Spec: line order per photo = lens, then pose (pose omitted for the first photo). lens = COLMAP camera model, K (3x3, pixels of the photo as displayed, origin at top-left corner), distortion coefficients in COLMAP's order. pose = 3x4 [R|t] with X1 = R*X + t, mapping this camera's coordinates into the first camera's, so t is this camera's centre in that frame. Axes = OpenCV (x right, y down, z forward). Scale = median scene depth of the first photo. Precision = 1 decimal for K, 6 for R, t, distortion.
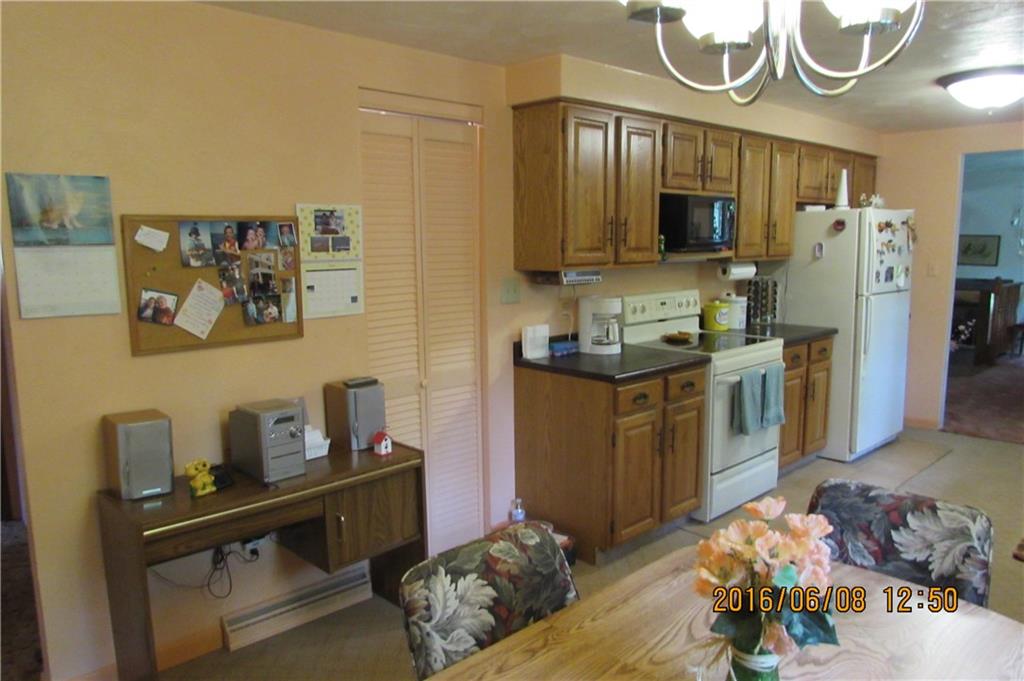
lens RADIAL K [[719.7, 0, 506.0], [0, 719.7, 345.7], [0, 0, 1]] dist [-0.038891, 0.001081]
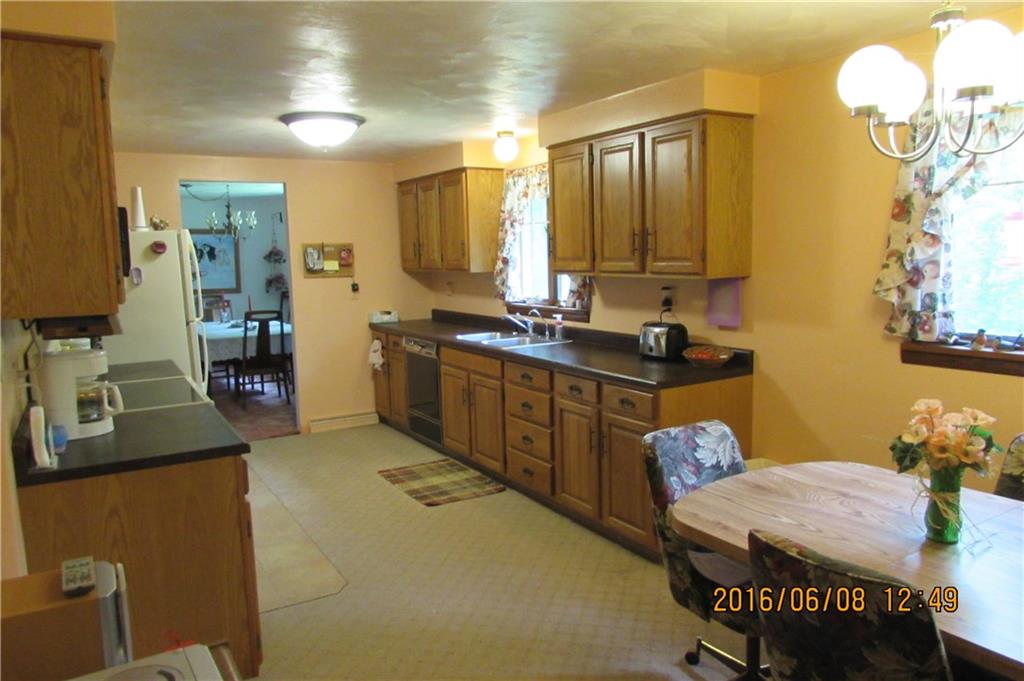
lens RADIAL K [[719.7, 0, 506.4], [0, 719.7, 334.0], [0, 0, 1]] dist [-0.038891, 0.001081]
pose [[0.199074, -0.101639, 0.974699, -0.912670], [0.162179, 0.984310, 0.069517, -0.137297], [-0.966472, 0.144237, 0.212434, 1.016522]]
